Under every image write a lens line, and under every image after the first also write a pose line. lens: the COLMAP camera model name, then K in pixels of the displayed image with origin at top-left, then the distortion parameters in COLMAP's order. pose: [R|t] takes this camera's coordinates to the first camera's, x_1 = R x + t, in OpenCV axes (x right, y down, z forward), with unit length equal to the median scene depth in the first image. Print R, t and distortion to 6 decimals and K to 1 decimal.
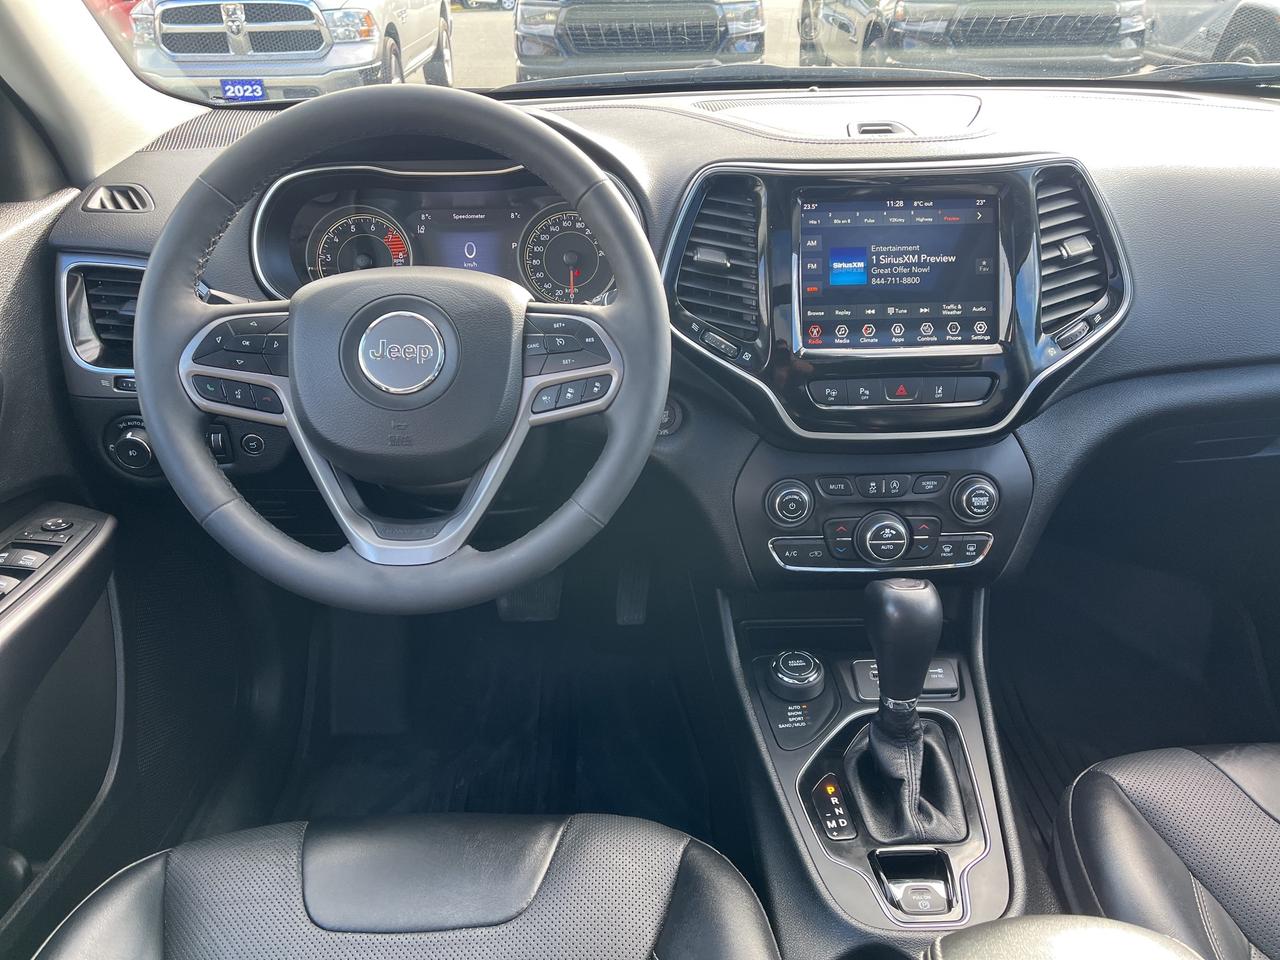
lens RADIAL K [[945.0, 0, 659.6], [0, 945.0, 474.7], [0, 0, 1]] dist [0.059665, -0.080484]
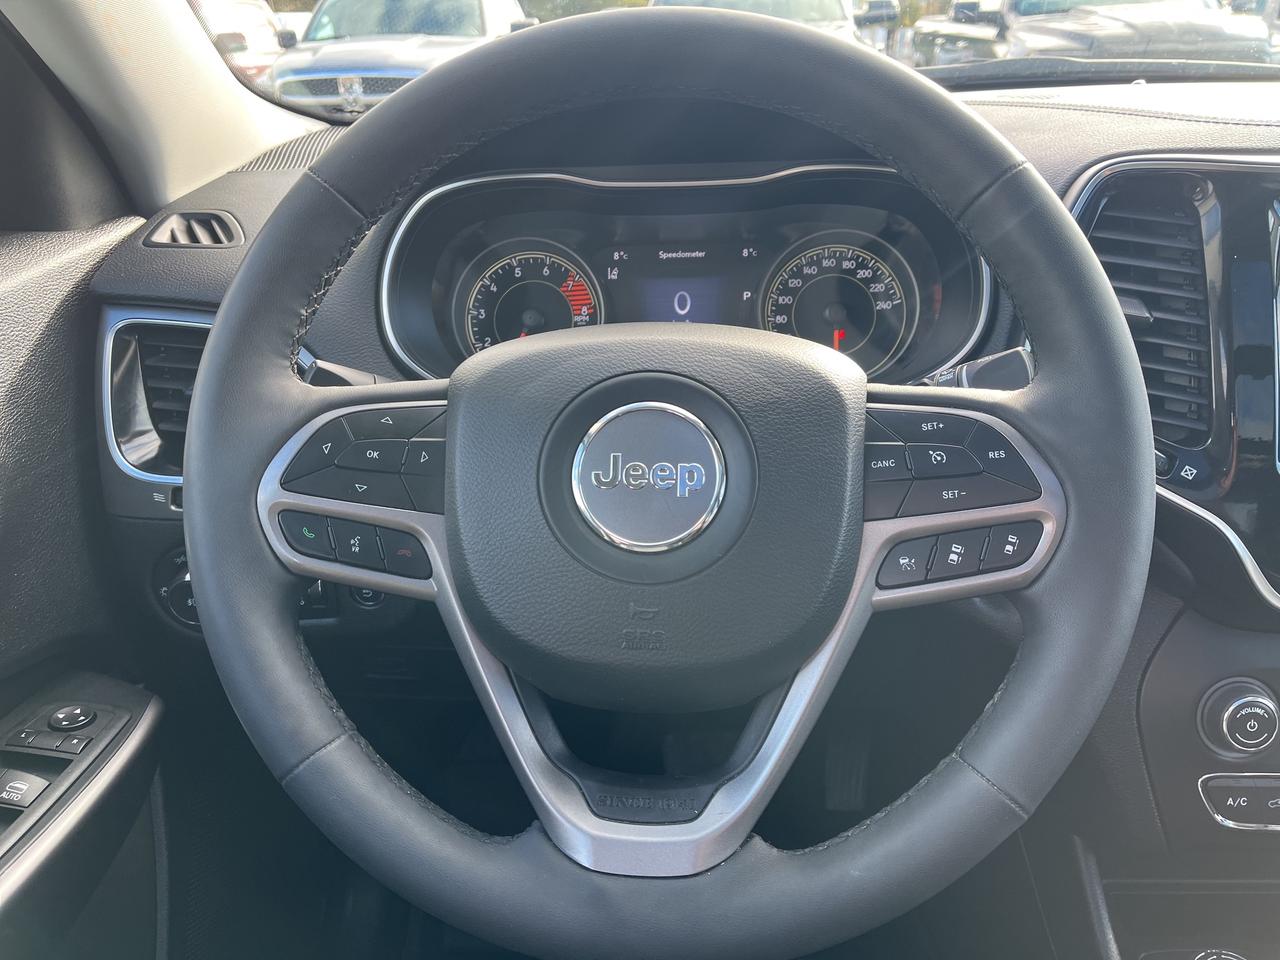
lens RADIAL K [[945.0, 0, 659.6], [0, 945.0, 474.7], [0, 0, 1]] dist [0.059665, -0.080484]
pose [[0.995901, 0.014418, -0.089292, -0.188893], [-0.020478, 0.997521, -0.067321, -0.080859], [0.088100, 0.068874, 0.993728, 0.401752]]
